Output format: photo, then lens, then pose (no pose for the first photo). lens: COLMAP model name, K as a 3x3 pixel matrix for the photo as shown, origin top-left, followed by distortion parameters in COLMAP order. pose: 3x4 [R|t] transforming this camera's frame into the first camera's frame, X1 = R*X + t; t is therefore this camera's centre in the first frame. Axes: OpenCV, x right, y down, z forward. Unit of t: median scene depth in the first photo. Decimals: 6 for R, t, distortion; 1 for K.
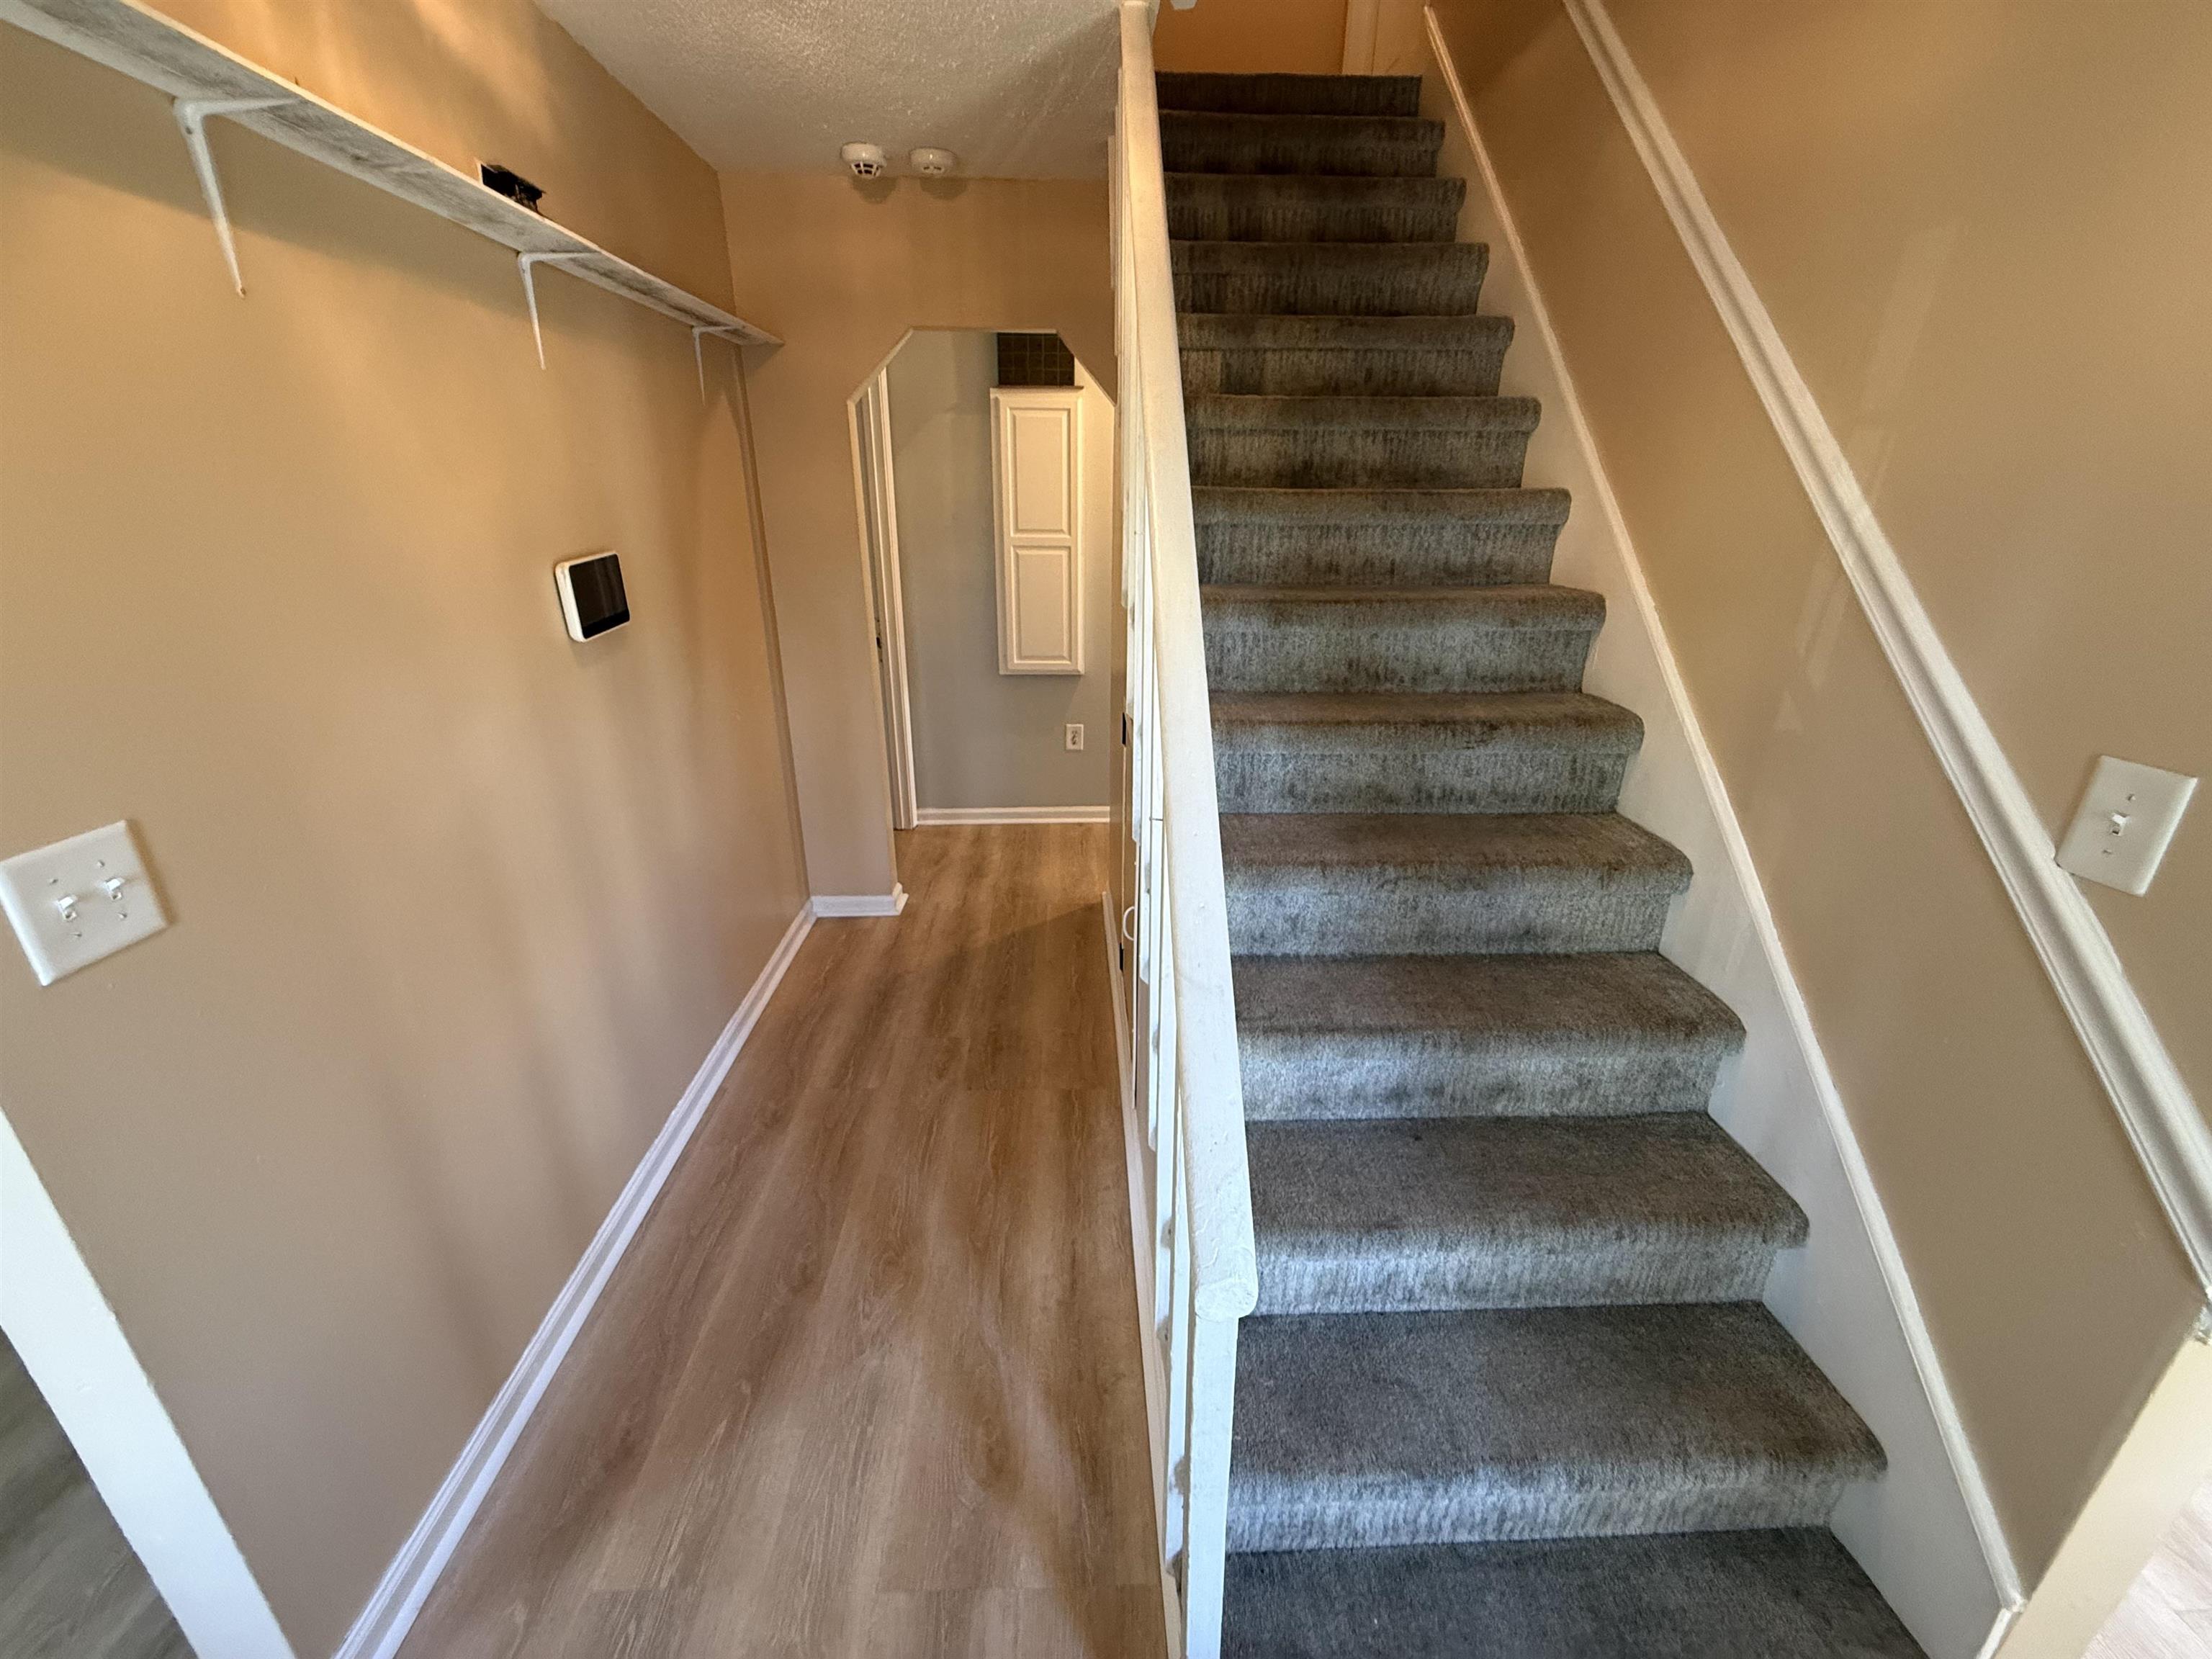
lens RADIAL K [[880.3, 0, 1099.5], [0, 880.3, 829.5], [0, 0, 1]] dist [-0.001403, -0.000347]
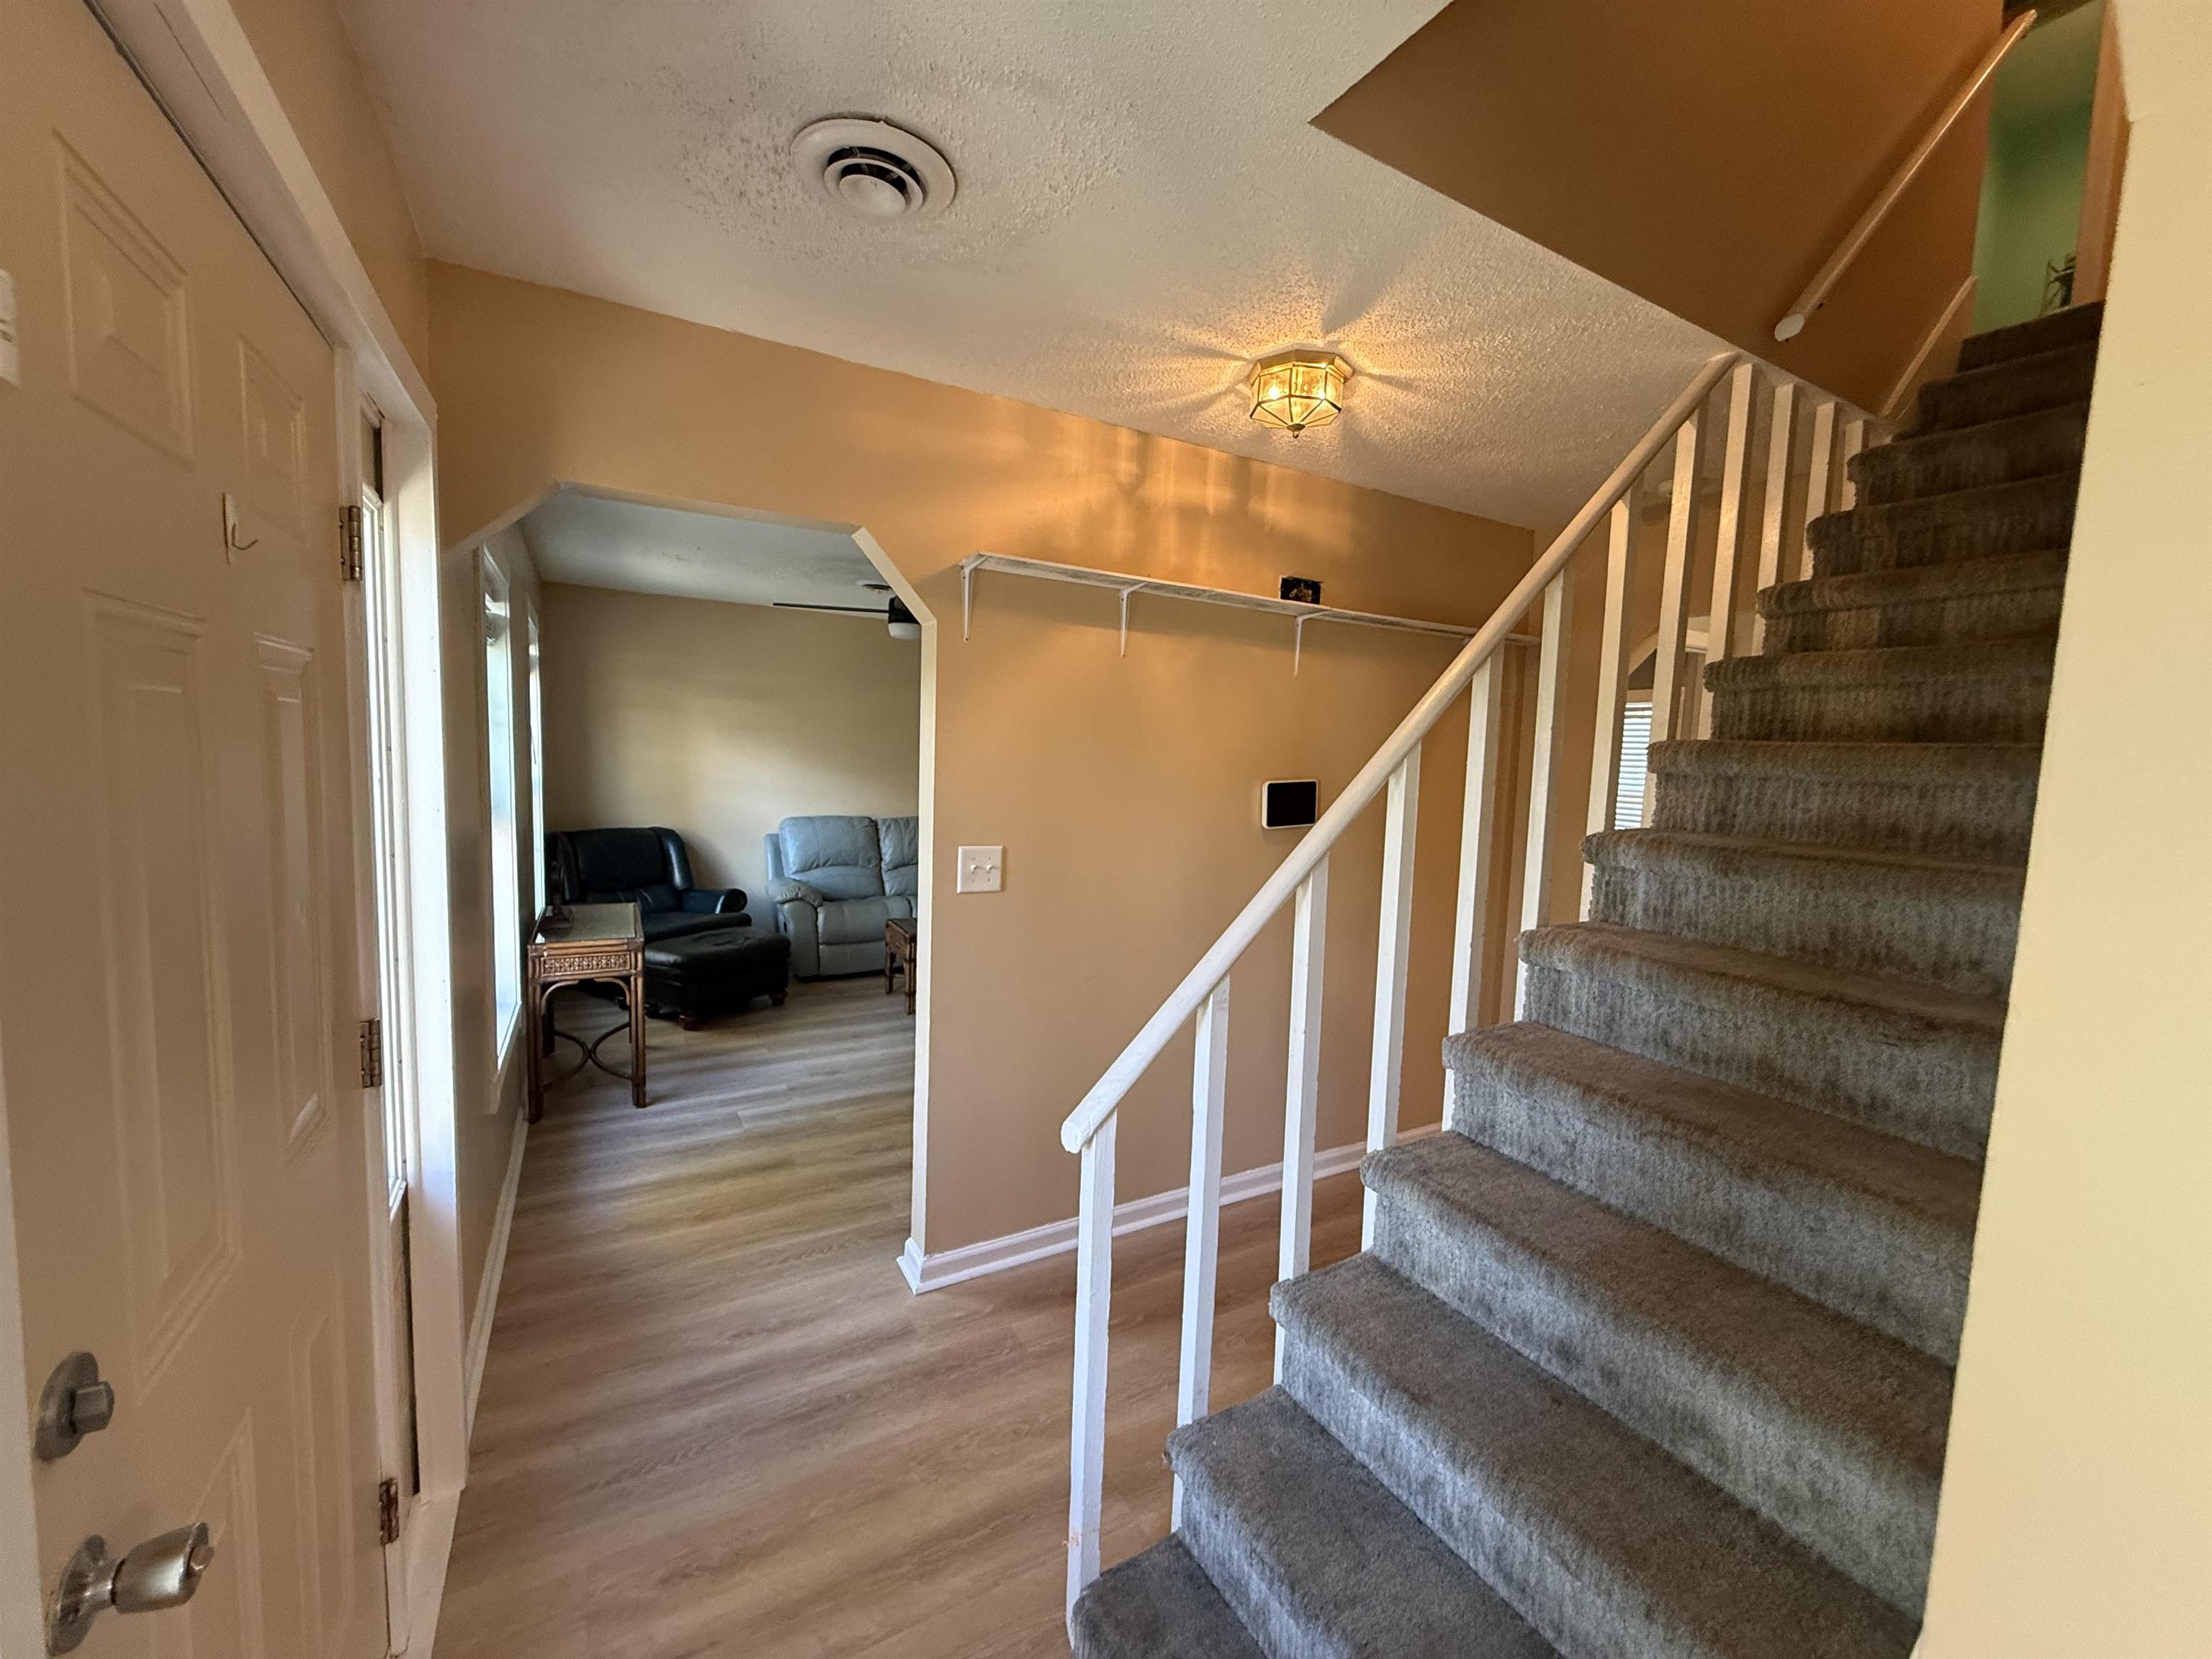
lens RADIAL K [[880.3, 0, 1099.5], [0, 880.3, 829.5], [0, 0, 1]] dist [-0.001403, -0.000347]
pose [[0.459489, 0.087215, -0.883891, 0.652014], [-0.349985, 0.932428, -0.089935, 0.038021], [0.816321, 0.350673, 0.458964, 0.006251]]
